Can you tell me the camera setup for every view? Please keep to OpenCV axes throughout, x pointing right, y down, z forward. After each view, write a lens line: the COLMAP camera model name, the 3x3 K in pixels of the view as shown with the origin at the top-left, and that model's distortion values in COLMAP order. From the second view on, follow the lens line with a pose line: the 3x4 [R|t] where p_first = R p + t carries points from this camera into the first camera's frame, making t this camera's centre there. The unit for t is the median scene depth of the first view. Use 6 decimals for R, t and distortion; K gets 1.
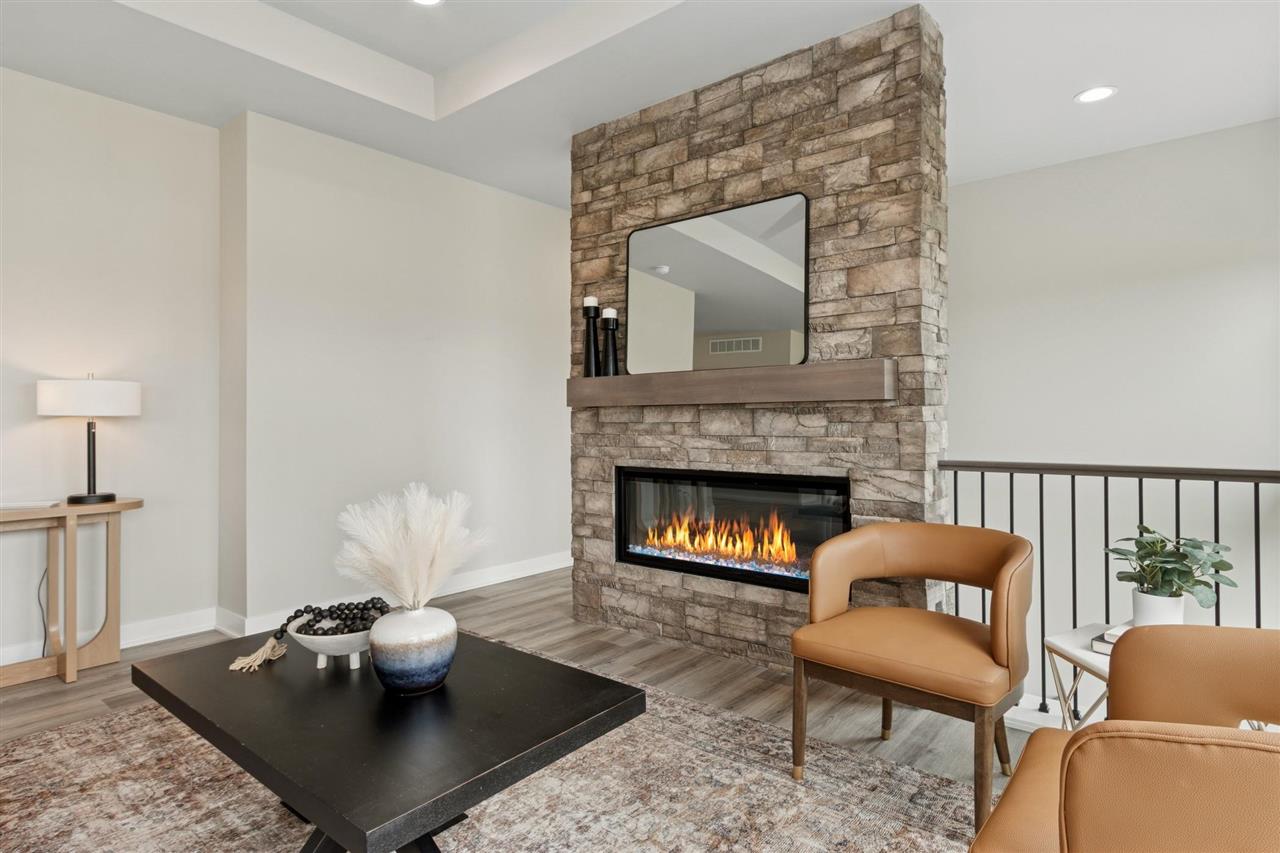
lens RADIAL K [[689.2, 0, 633.2], [0, 689.2, 420.3], [0, 0, 1]] dist [0.001864, -0.001262]
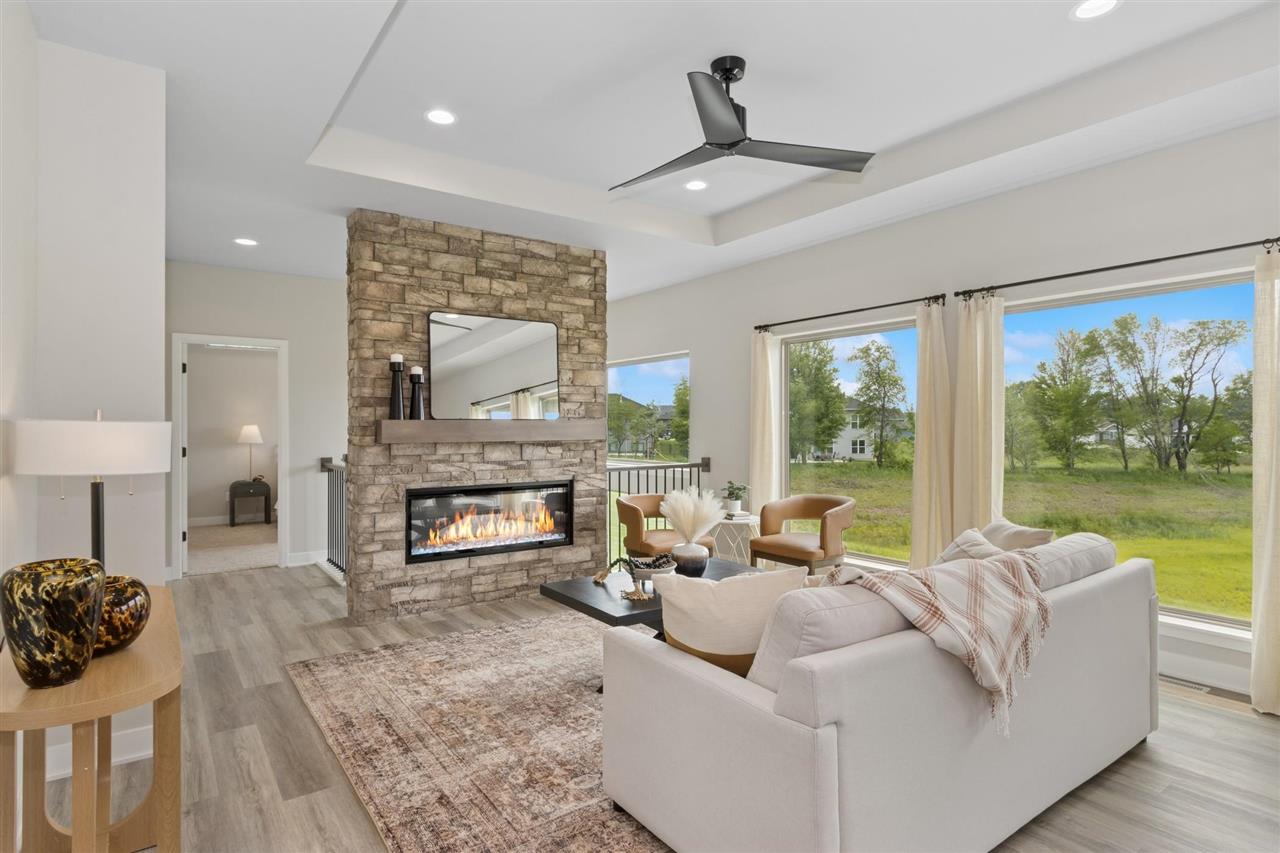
lens RADIAL K [[689.2, 0, 640.5], [0, 689.2, 426.0], [0, 0, 1]] dist [0.001864, -0.001262]
pose [[0.246185, -0.000542, 0.969223, -1.285262], [-0.002910, 0.999995, 0.001299, -0.059265], [-0.969219, -0.003140, 0.246182, 0.303796]]
